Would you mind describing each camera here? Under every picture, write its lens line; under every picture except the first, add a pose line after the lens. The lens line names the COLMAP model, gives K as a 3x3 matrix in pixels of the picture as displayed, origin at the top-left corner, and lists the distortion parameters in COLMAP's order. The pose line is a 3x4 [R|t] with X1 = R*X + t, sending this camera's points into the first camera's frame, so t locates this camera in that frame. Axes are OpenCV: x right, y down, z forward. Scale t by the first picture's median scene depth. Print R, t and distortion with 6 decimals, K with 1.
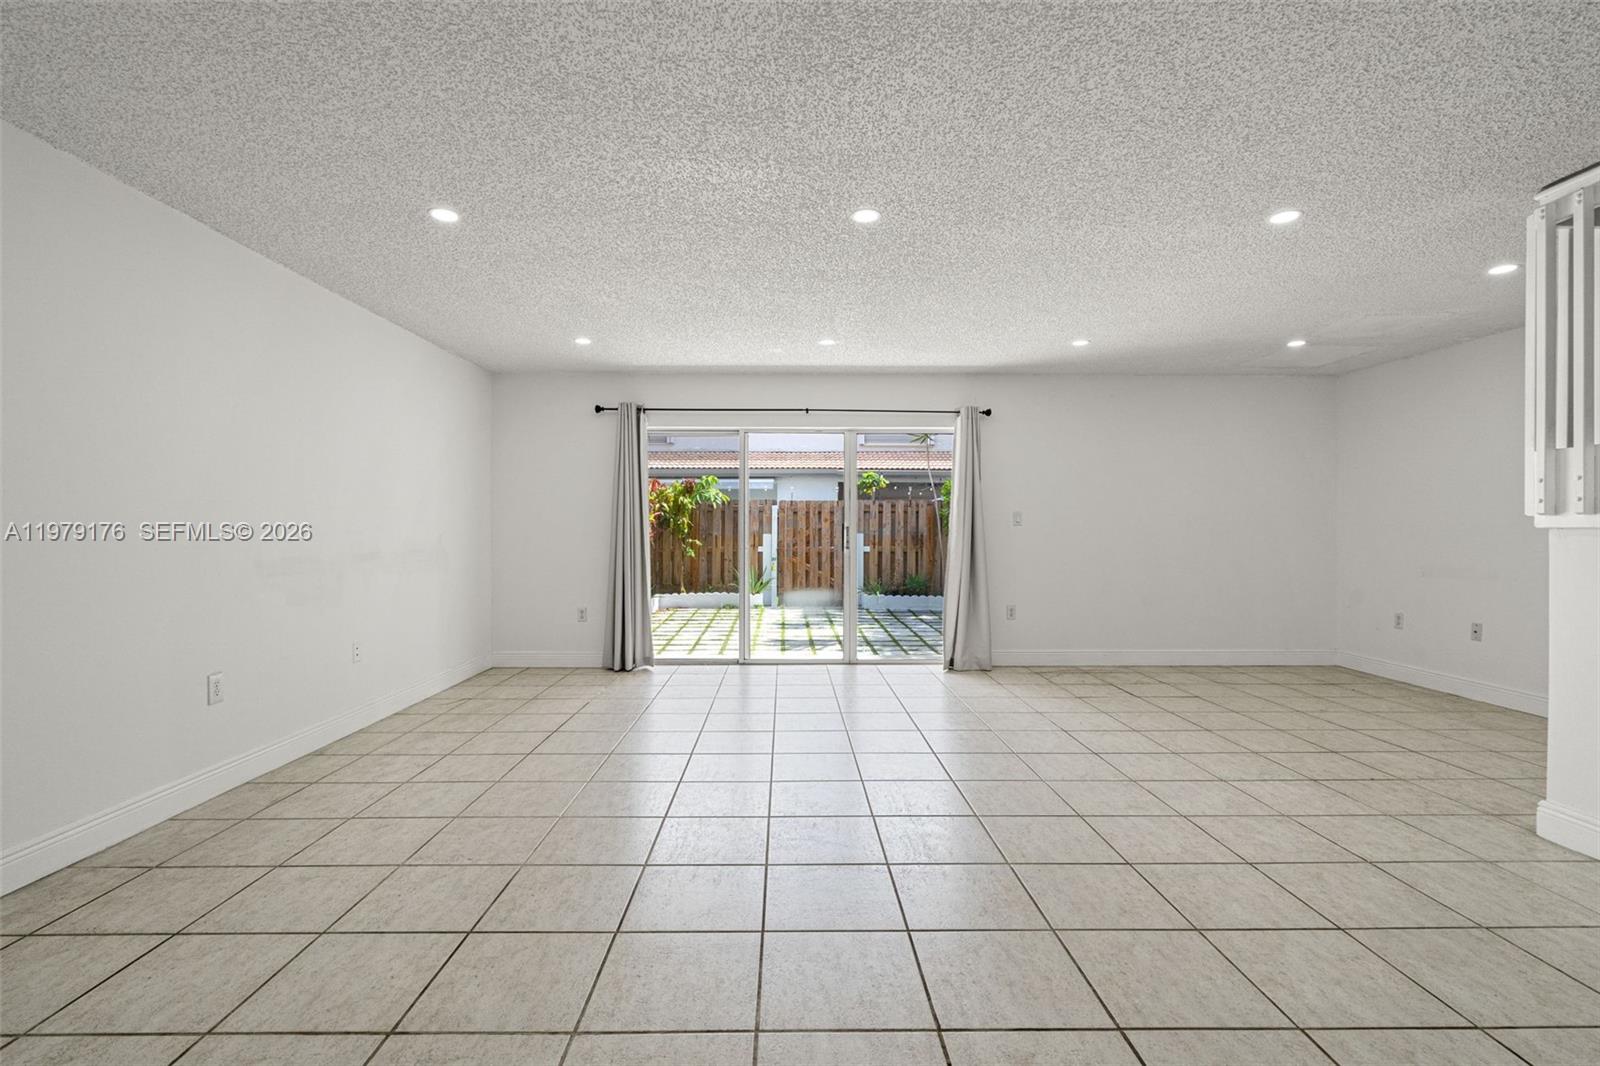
lens RADIAL K [[732.2, 0, 800.0], [0, 732.2, 533.0], [0, 0, 1]] dist [-0.001416, 0.000677]
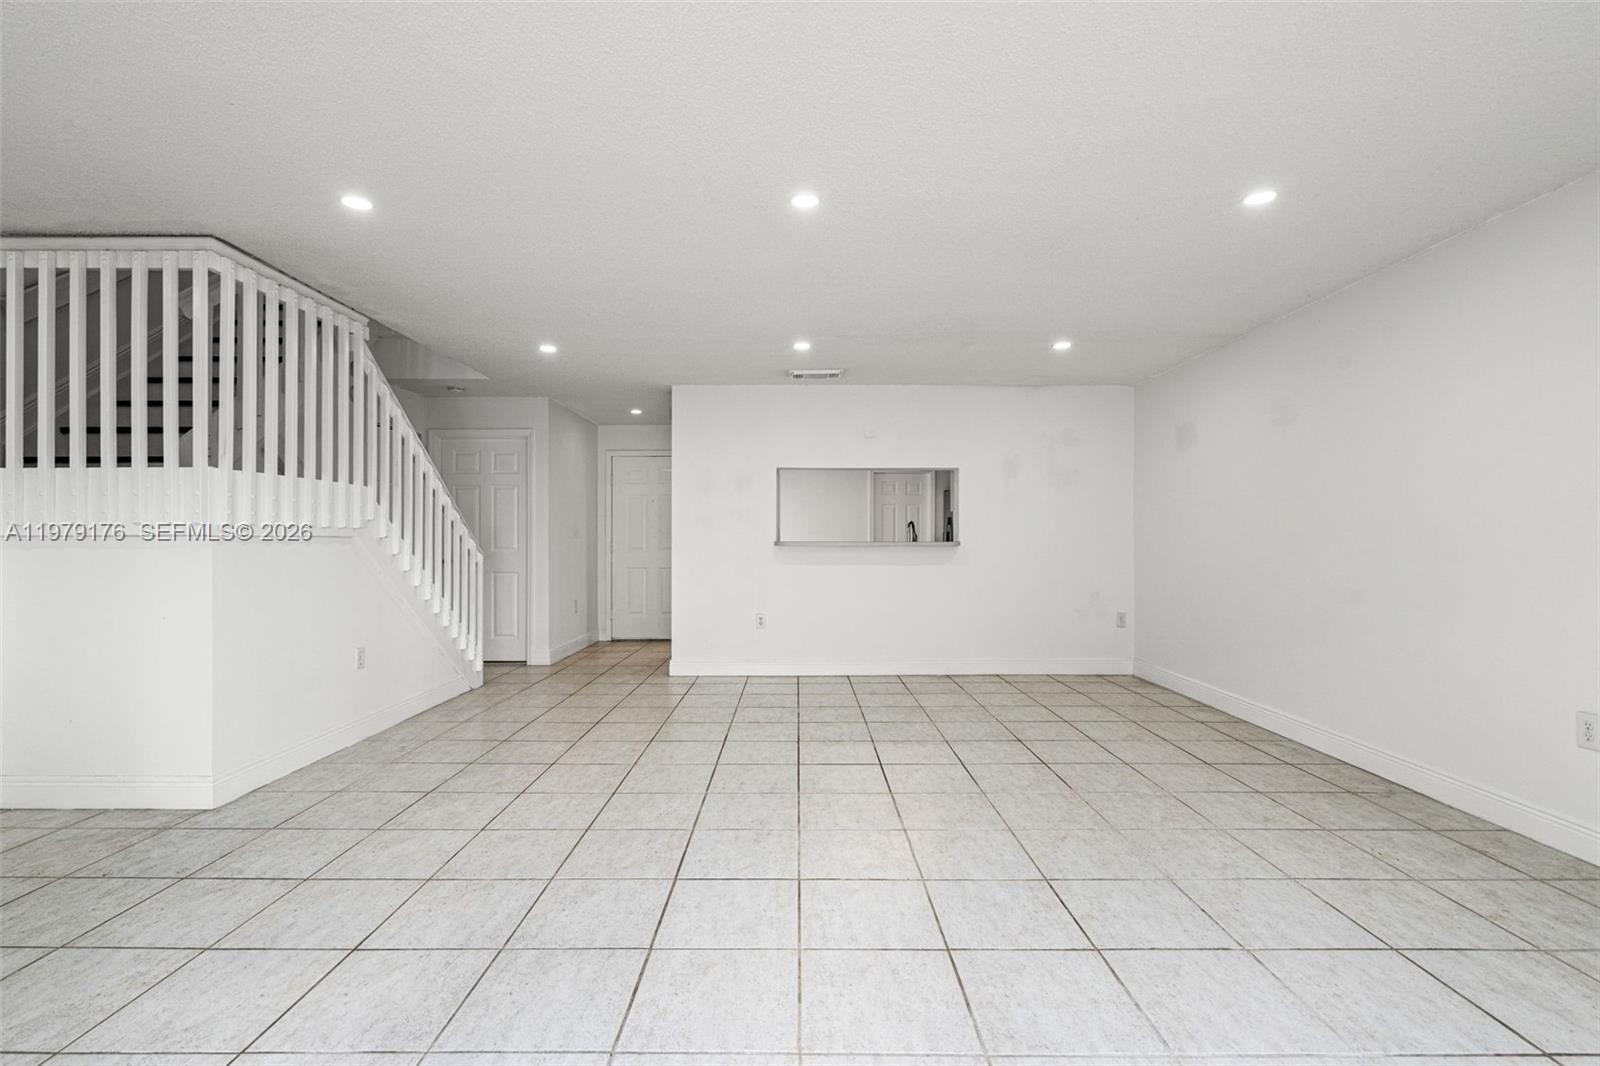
lens RADIAL K [[732.2, 0, 800.0], [0, 732.2, 533.0], [0, 0, 1]] dist [-0.001416, 0.000677]
pose [[-0.999861, -0.000942, 0.016633, 0.041393], [-0.000962, 0.999999, -0.001161, -0.004992], [-0.016632, -0.001177, -0.999861, 0.998483]]
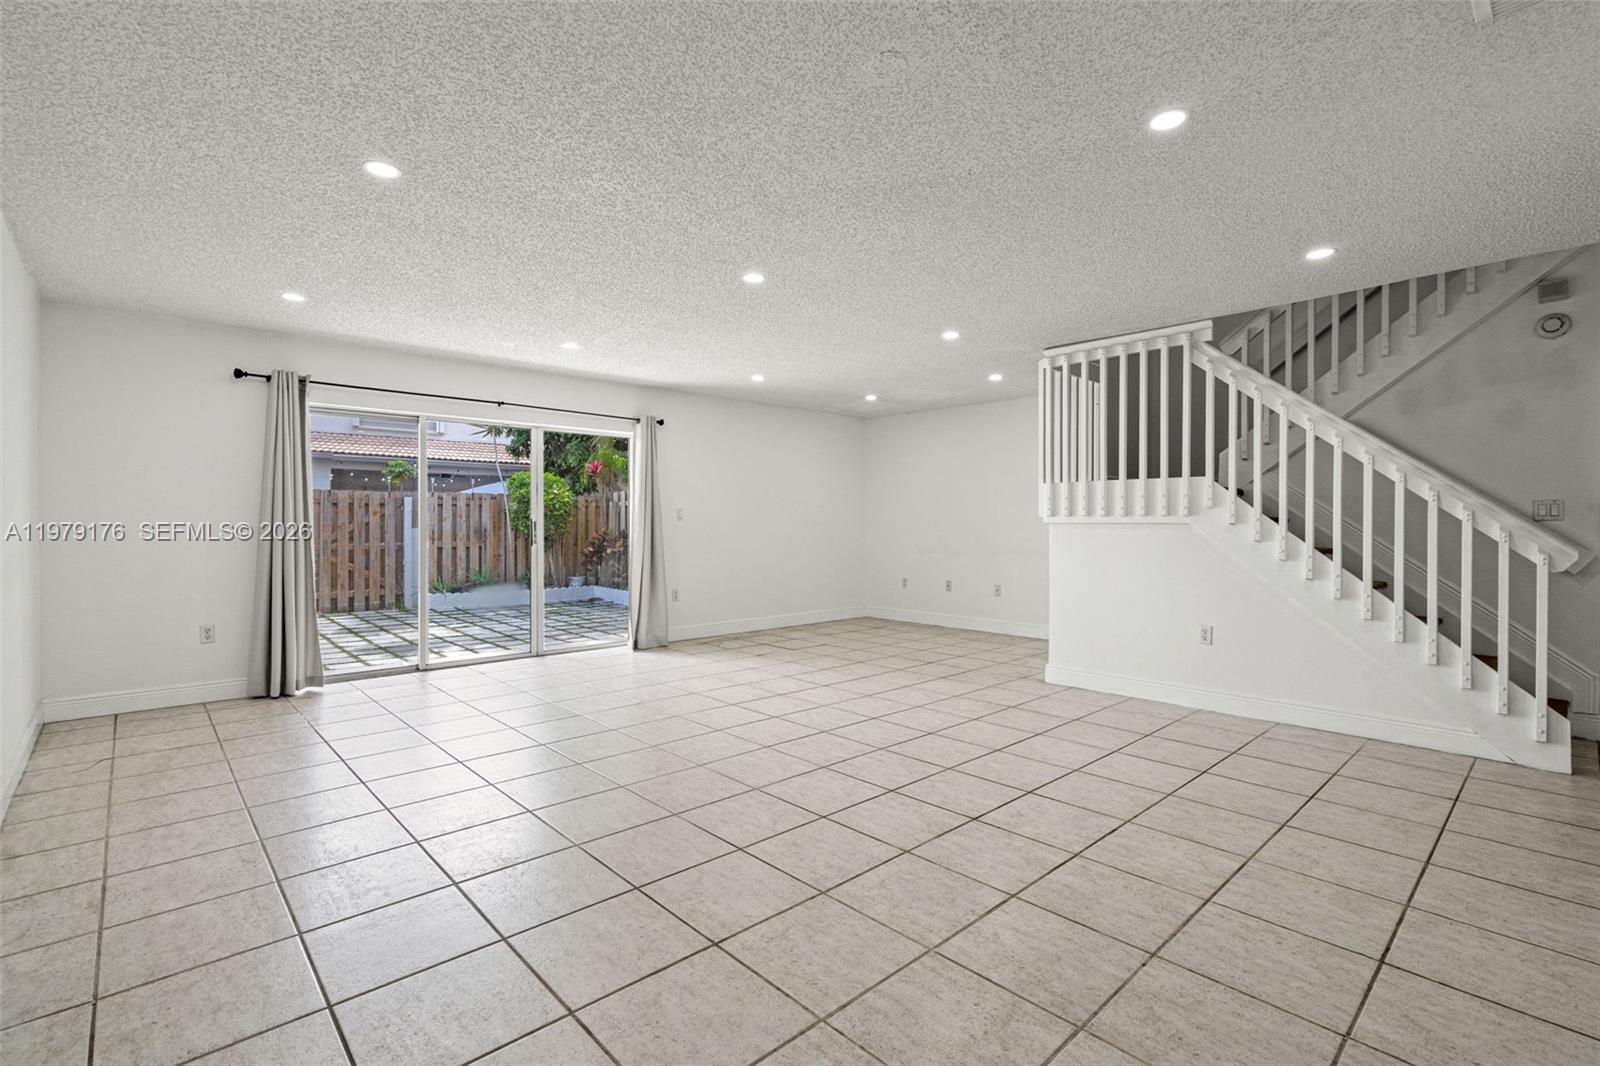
lens RADIAL K [[732.2, 0, 800.0], [0, 732.2, 533.0], [0, 0, 1]] dist [-0.001416, 0.000677]
pose [[0.739943, -0.009761, 0.672599, -0.363633], [0.003594, 0.999938, 0.010558, -0.002500], [-0.672660, -0.005395, 0.739932, 0.002969]]
